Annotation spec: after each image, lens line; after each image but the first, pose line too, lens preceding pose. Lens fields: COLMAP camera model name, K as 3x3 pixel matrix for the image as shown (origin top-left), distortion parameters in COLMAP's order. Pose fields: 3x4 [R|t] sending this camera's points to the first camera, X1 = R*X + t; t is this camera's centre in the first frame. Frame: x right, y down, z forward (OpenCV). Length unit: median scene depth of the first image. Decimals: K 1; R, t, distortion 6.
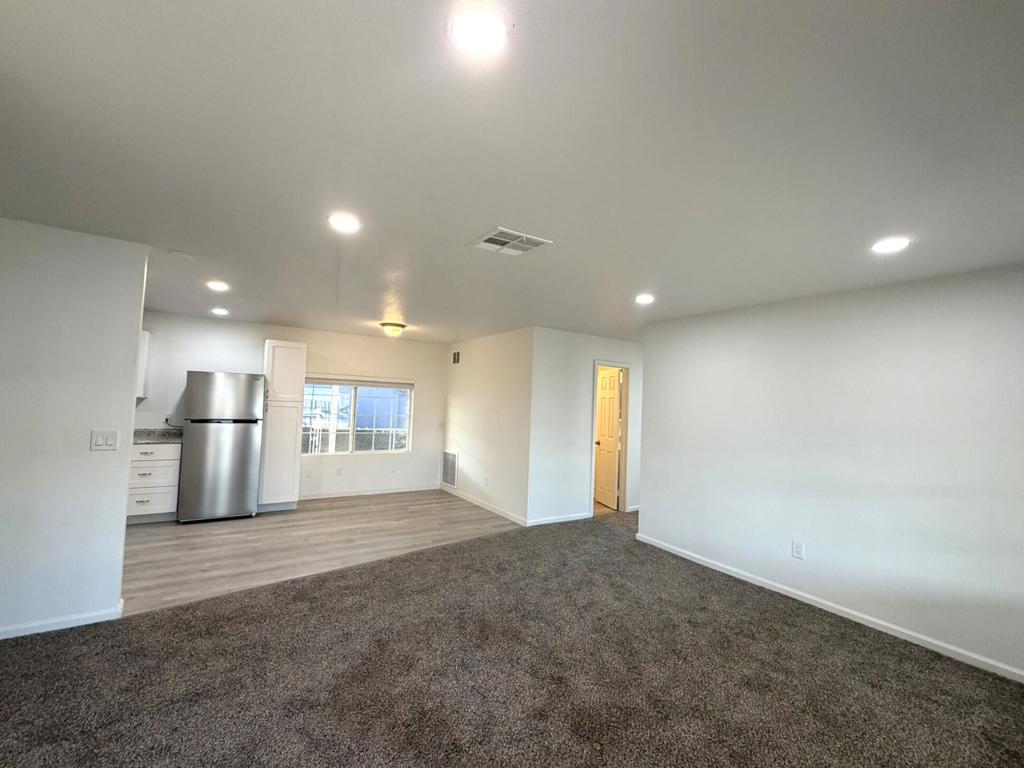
lens RADIAL K [[428.6, 0, 512.0], [0, 428.6, 384.0], [0, 0, 1]] dist [0.000326, 0.000049]
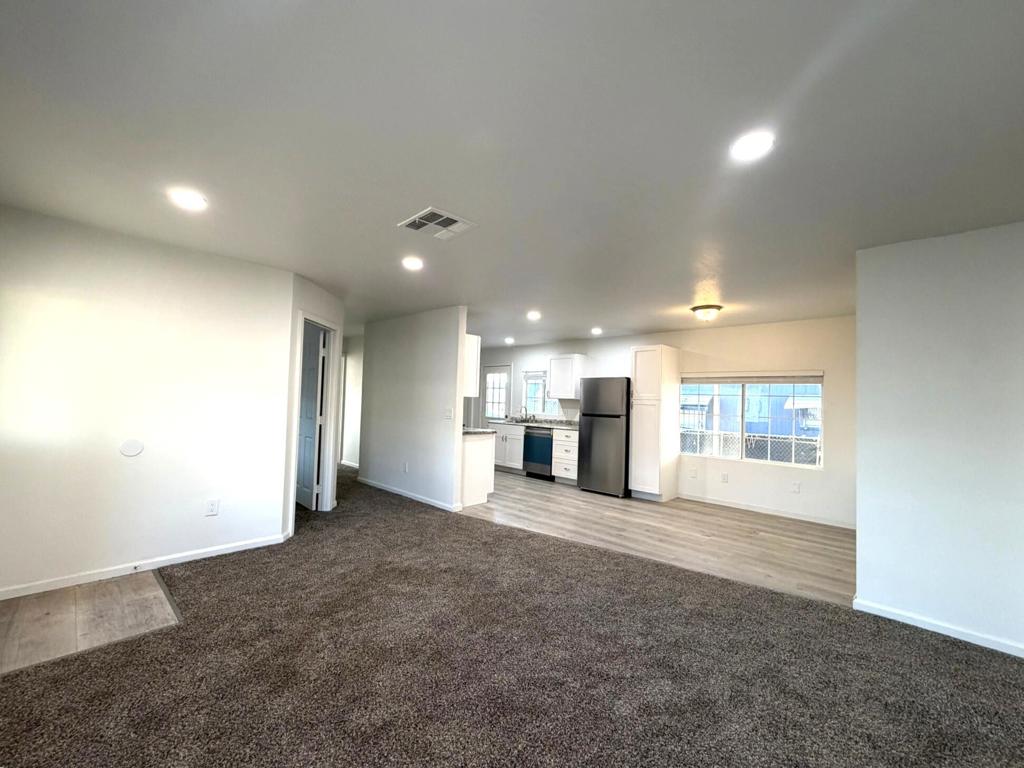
lens RADIAL K [[428.6, 0, 512.0], [0, 428.6, 384.0], [0, 0, 1]] dist [0.000326, 0.000049]
pose [[0.222186, -0.070484, -0.972453, 0.492594], [0.019983, 0.997503, -0.067734, 0.071549], [0.974799, -0.004383, 0.223040, 0.443793]]
